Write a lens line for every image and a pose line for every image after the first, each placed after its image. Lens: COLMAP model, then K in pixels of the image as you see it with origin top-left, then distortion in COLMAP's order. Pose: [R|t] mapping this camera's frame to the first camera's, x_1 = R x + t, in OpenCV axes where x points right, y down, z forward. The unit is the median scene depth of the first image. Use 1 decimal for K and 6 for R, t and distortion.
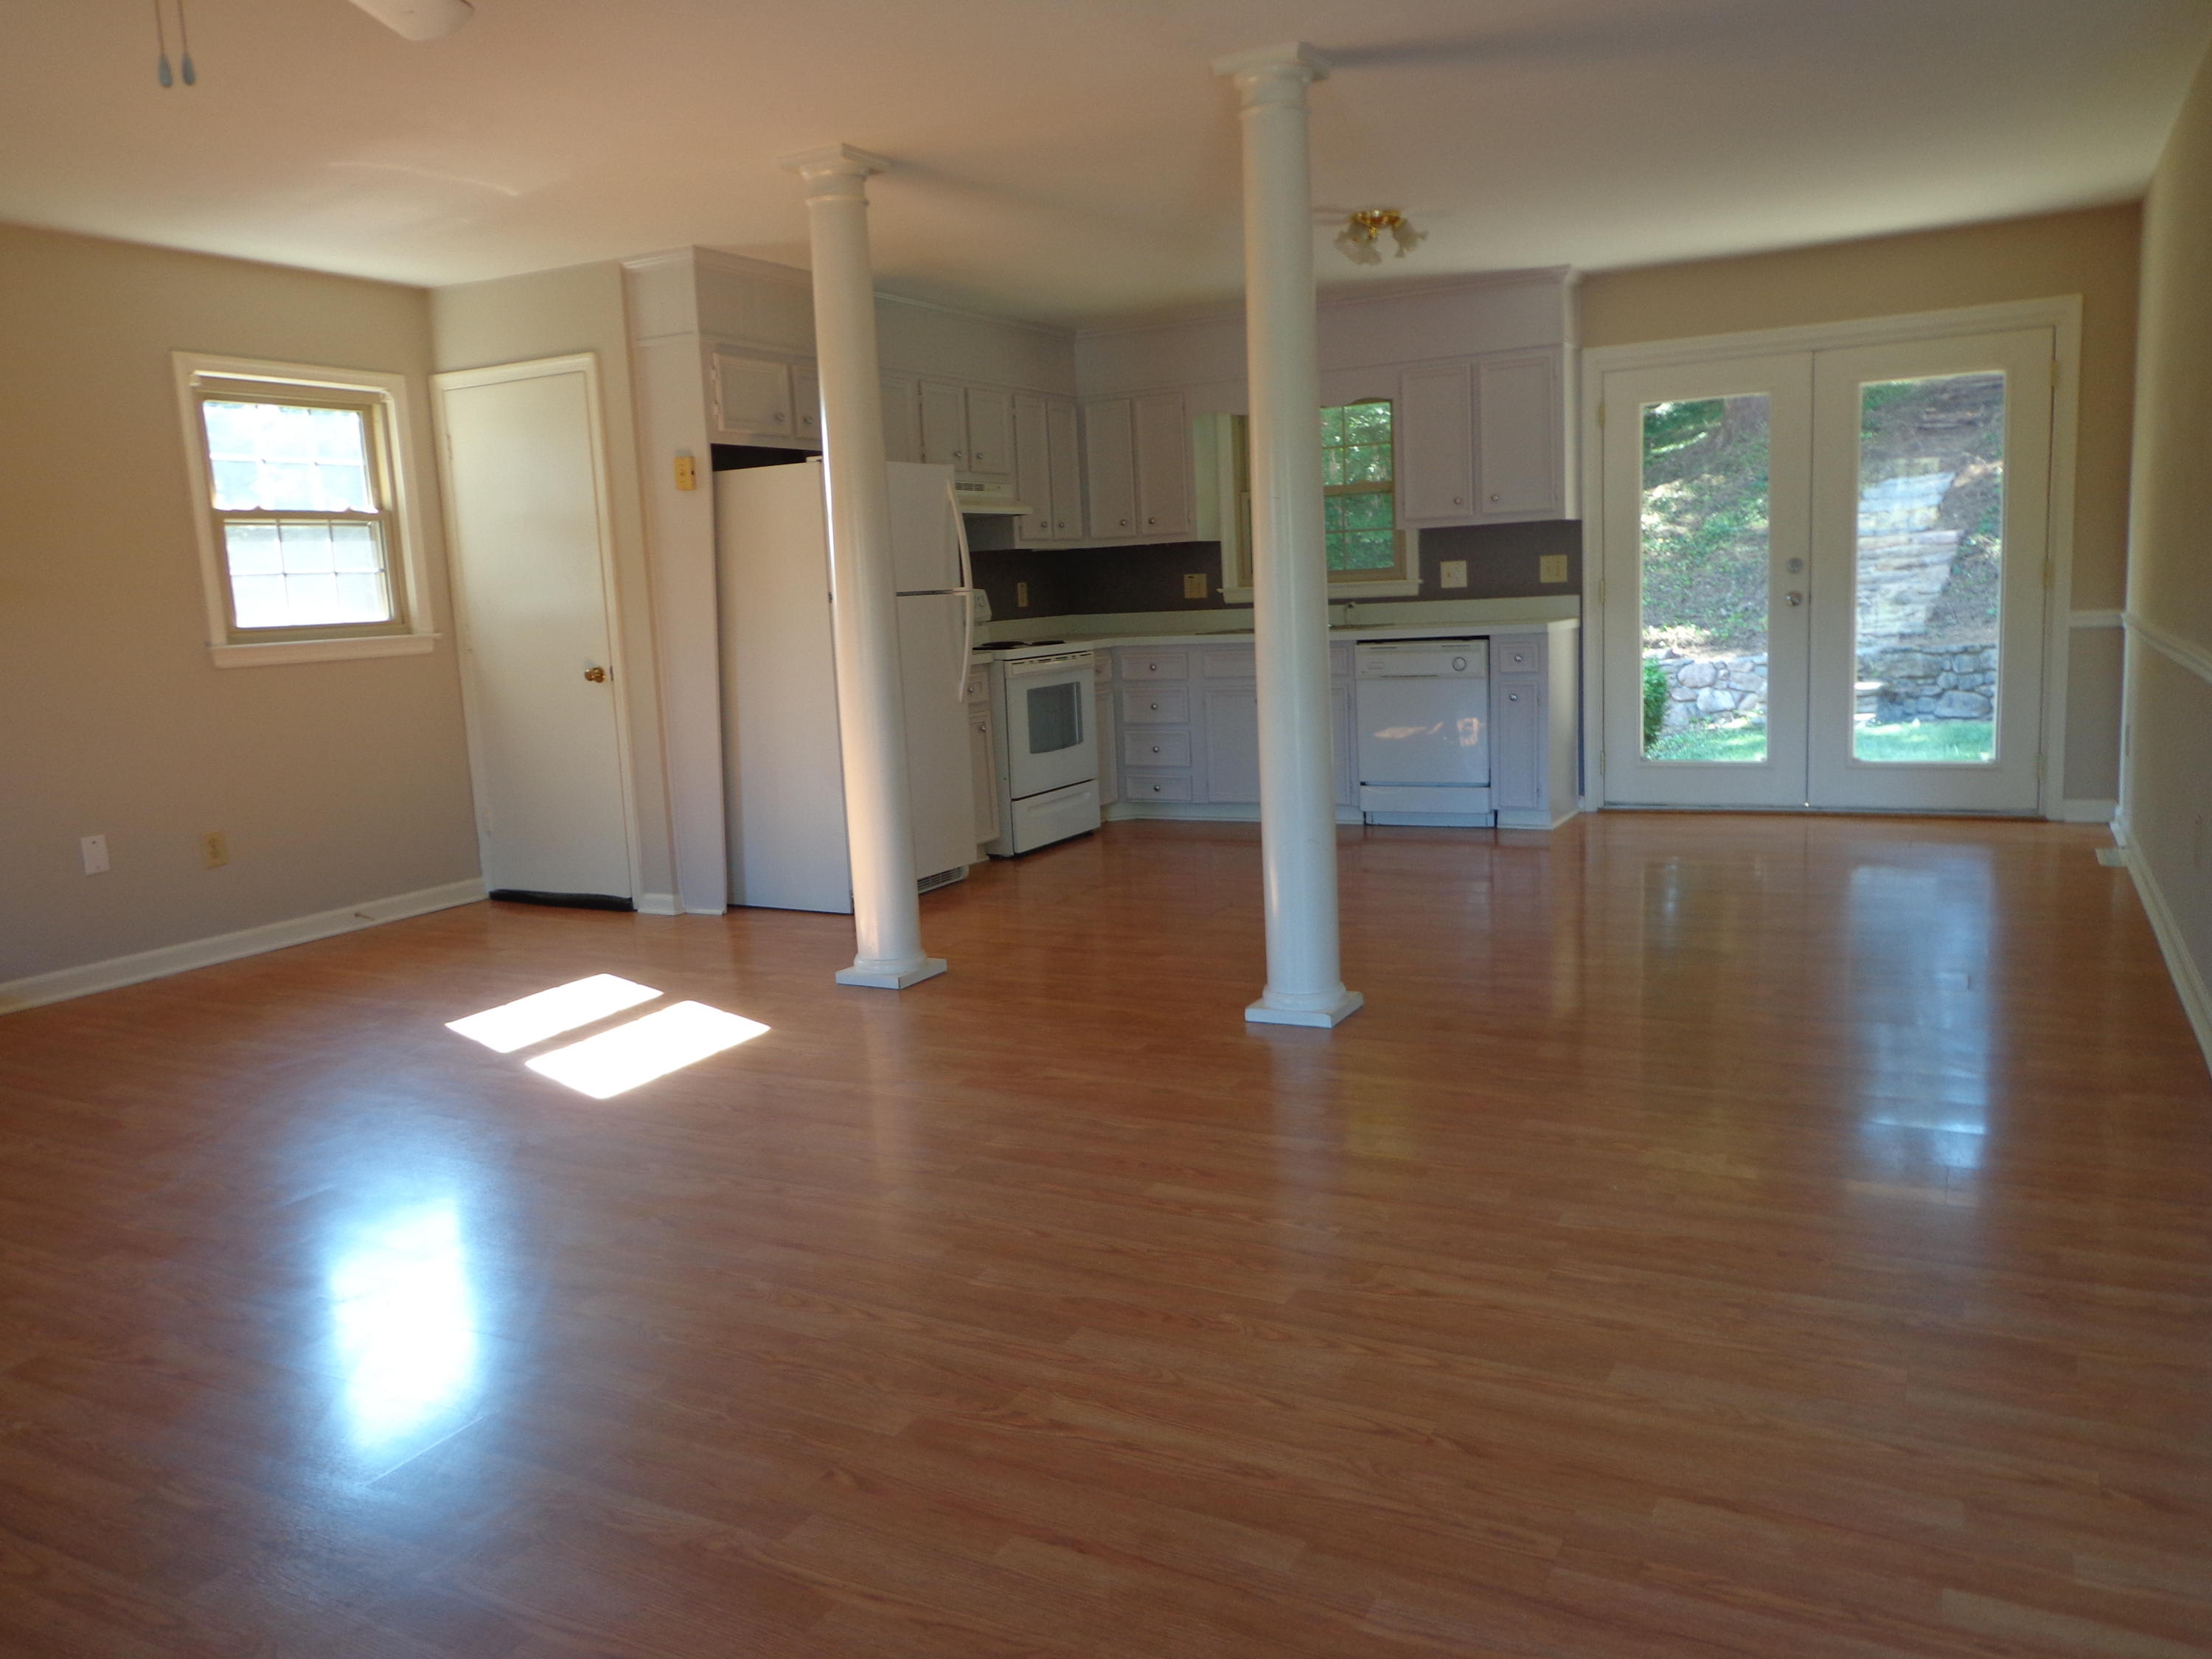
lens RADIAL K [[1628.6, 0, 1110.9], [0, 1628.6, 833.8], [0, 0, 1]] dist [-0.009246, 0.009059]
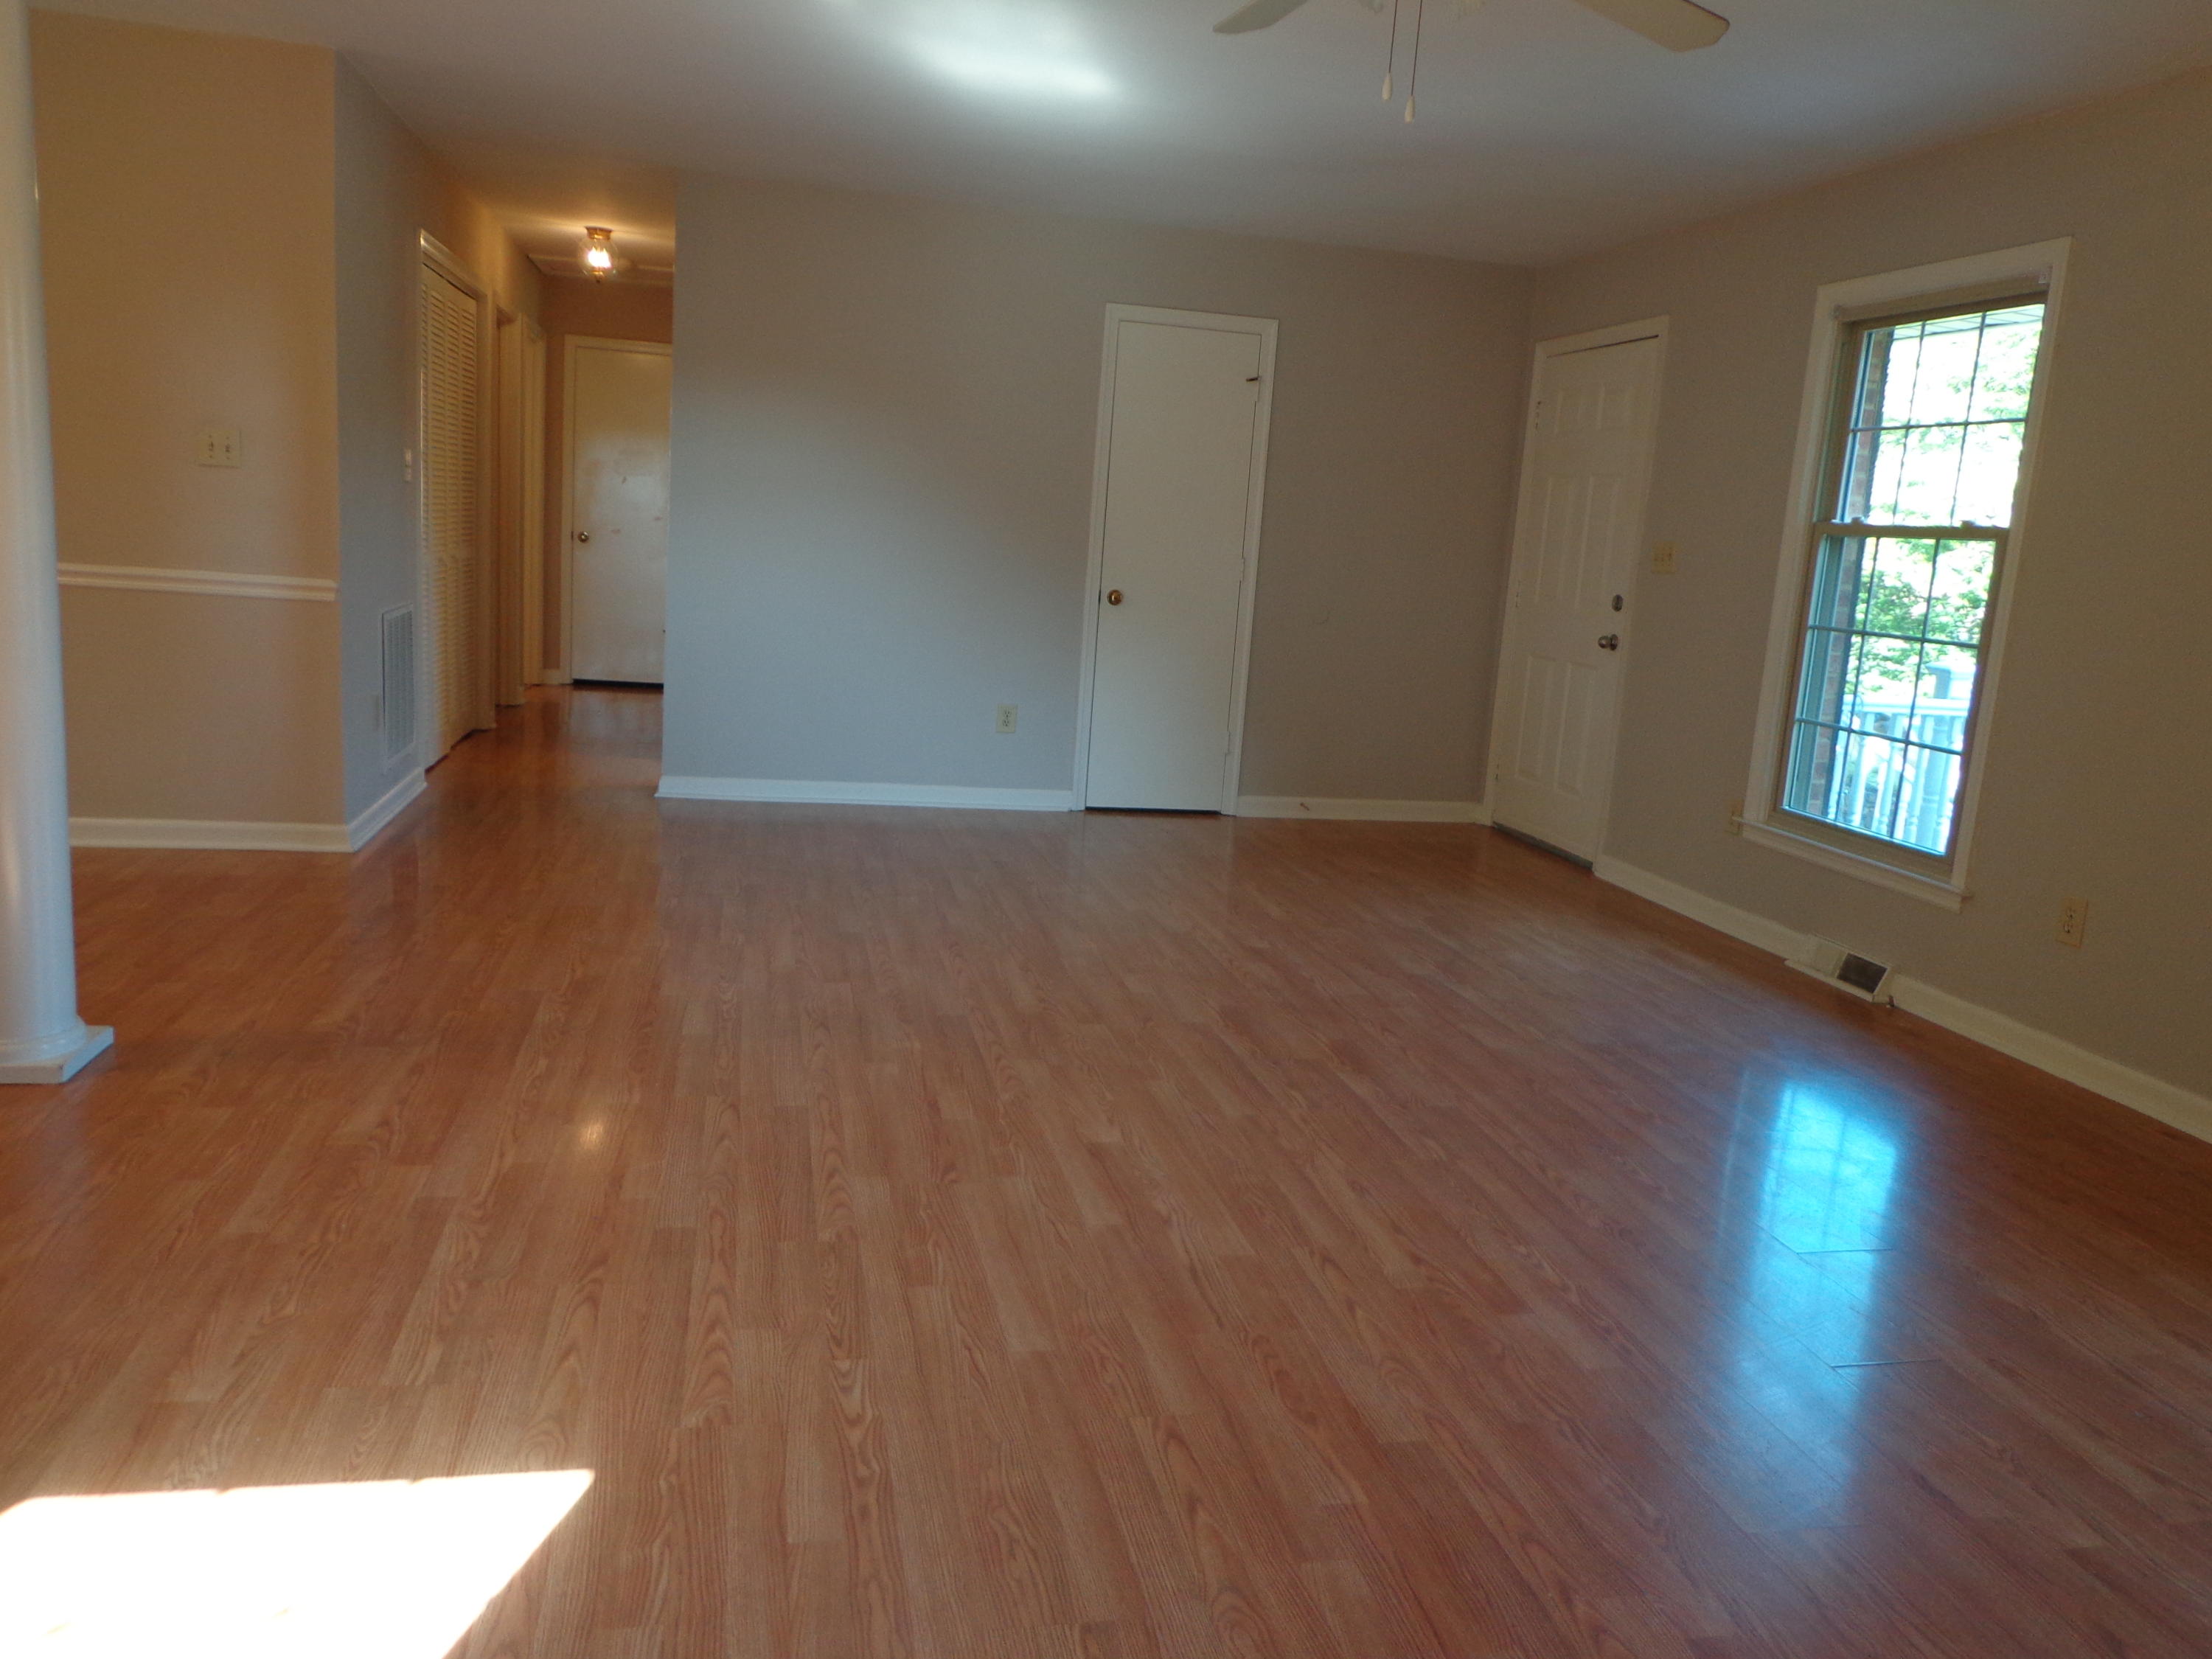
lens RADIAL K [[1628.6, 0, 1098.1], [0, 1628.6, 821.9], [0, 0, 1]] dist [-0.009246, 0.009059]
pose [[-0.640075, -0.128325, 0.757521, -0.452278], [0.083317, 0.968546, 0.234472, -0.079547], [-0.763782, 0.213194, -0.609250, 0.641729]]
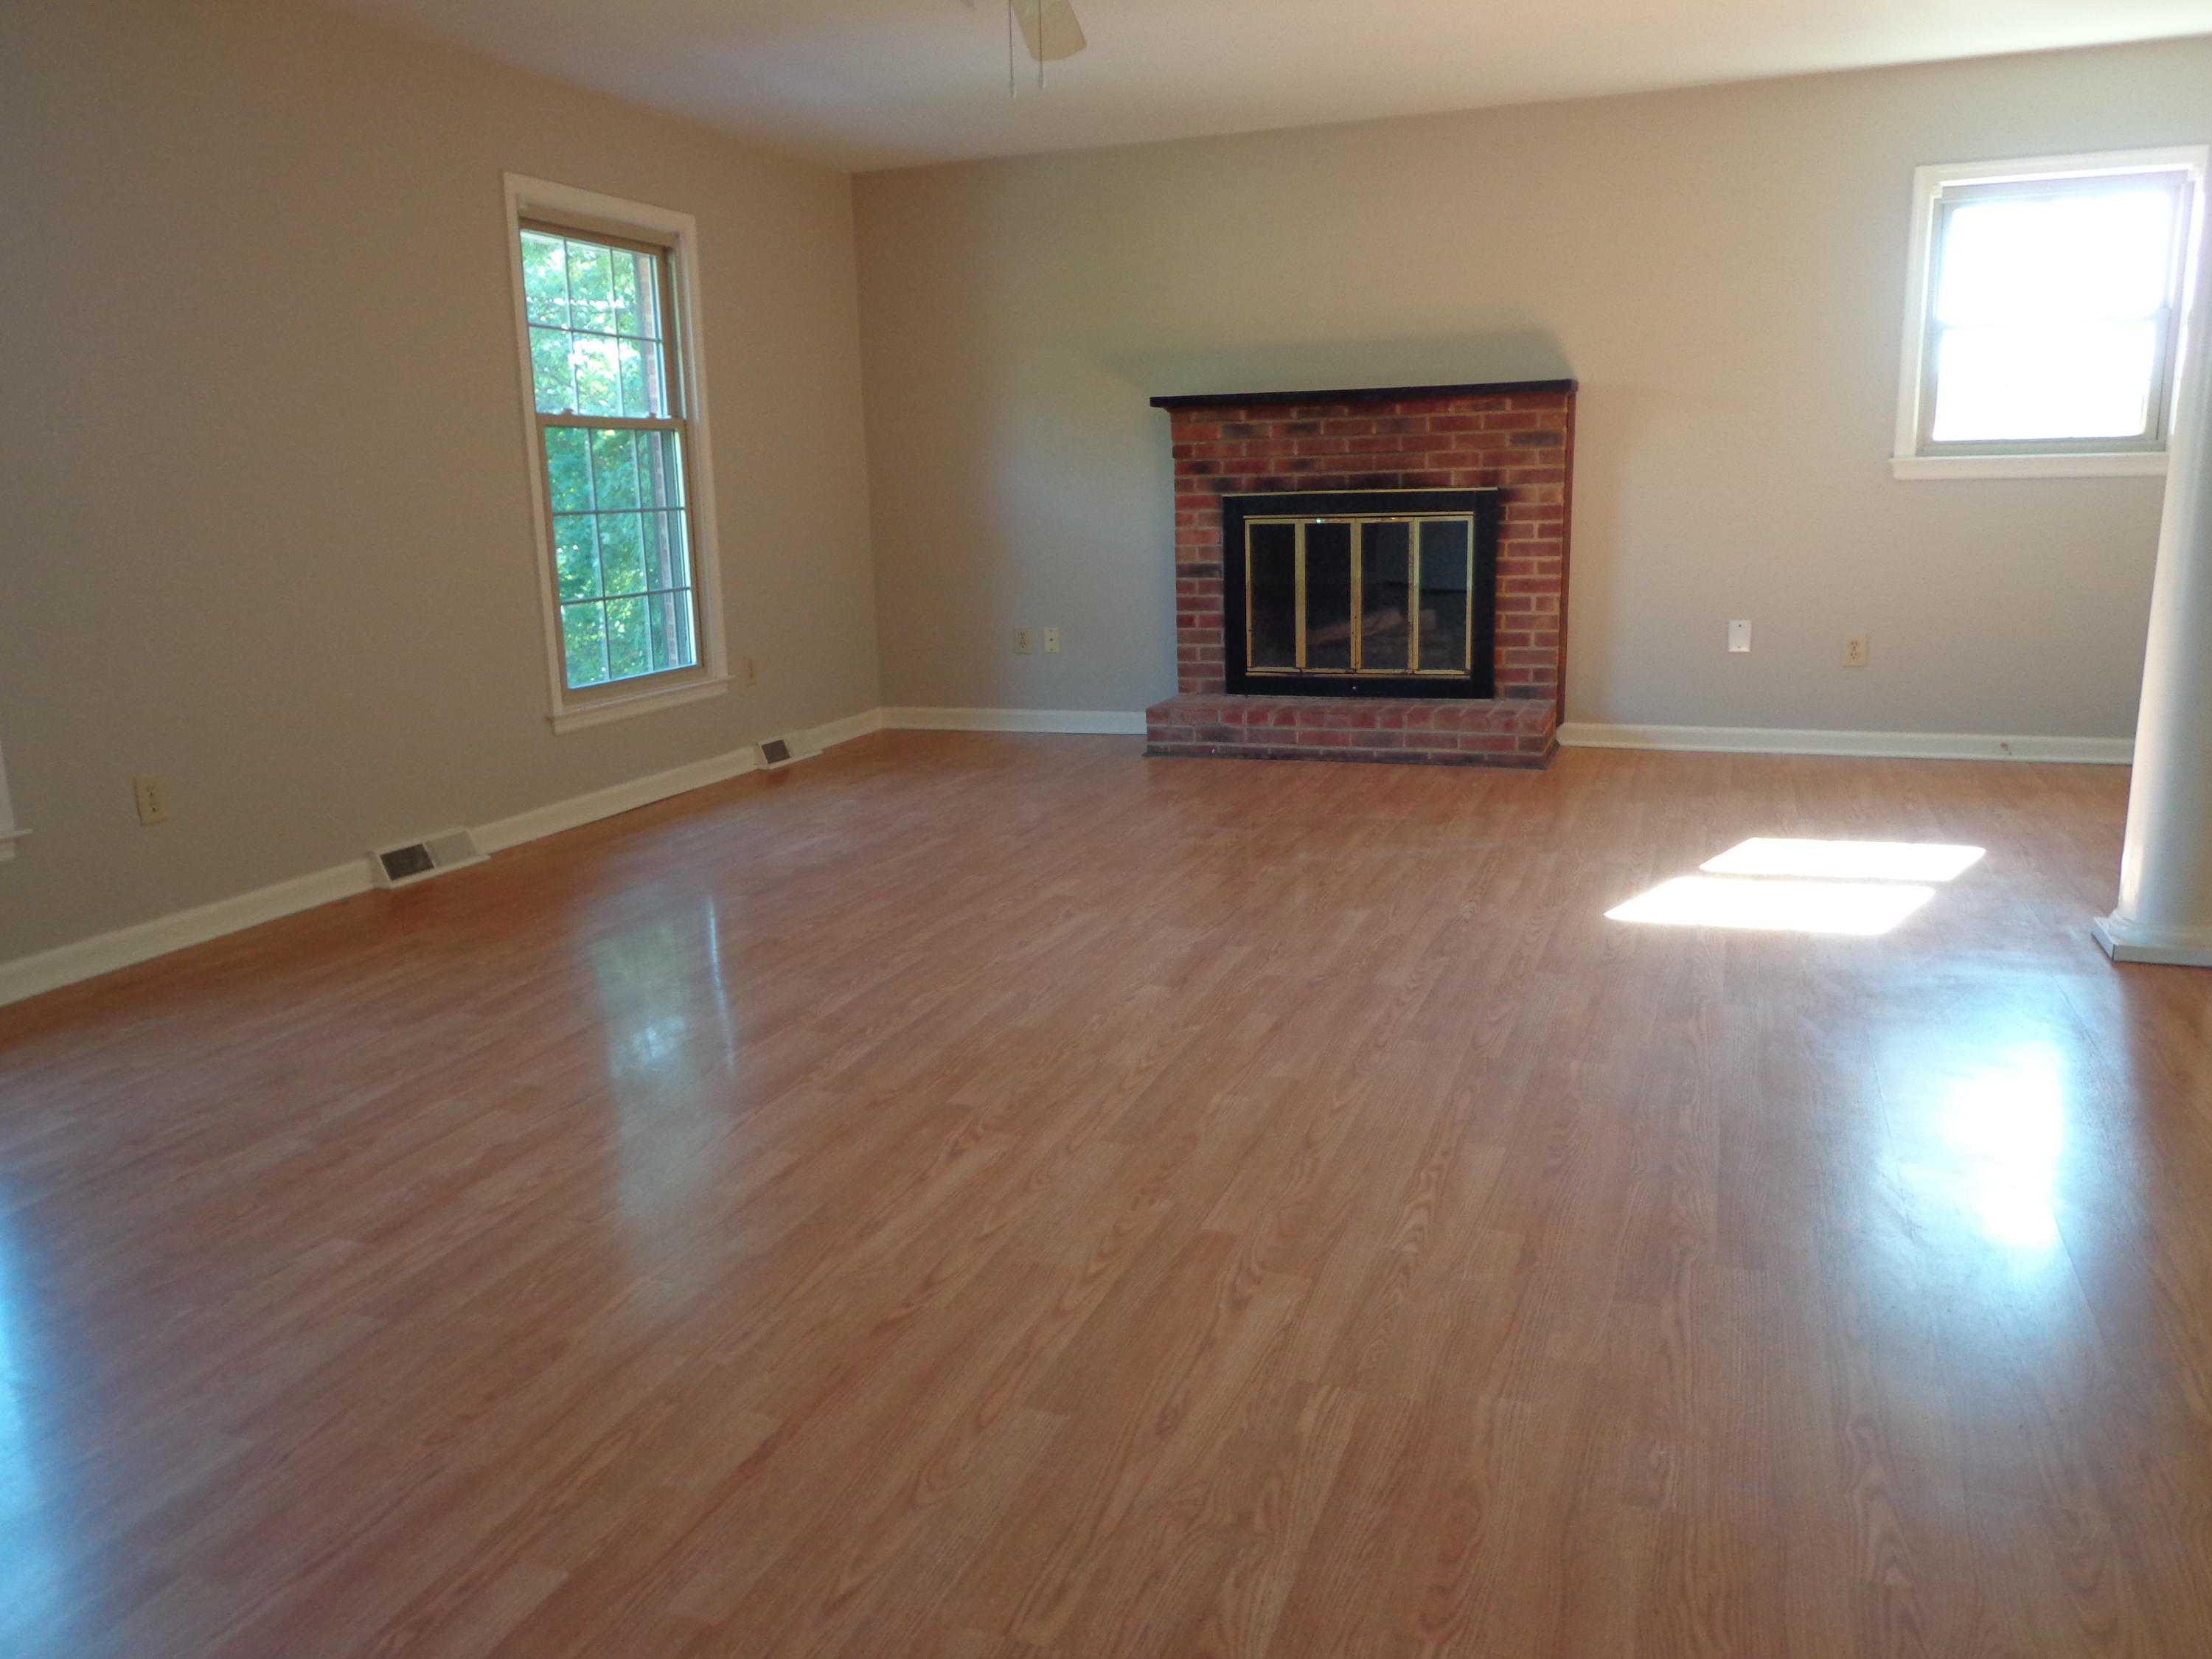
lens RADIAL K [[1628.6, 0, 1124.9], [0, 1628.6, 822.5], [0, 0, 1]] dist [-0.009246, 0.009059]
pose [[0.137291, 0.254905, -0.957170, 0.343983], [-0.133341, 0.962281, 0.237140, -0.056122], [0.981515, 0.095072, 0.166102, 0.285955]]
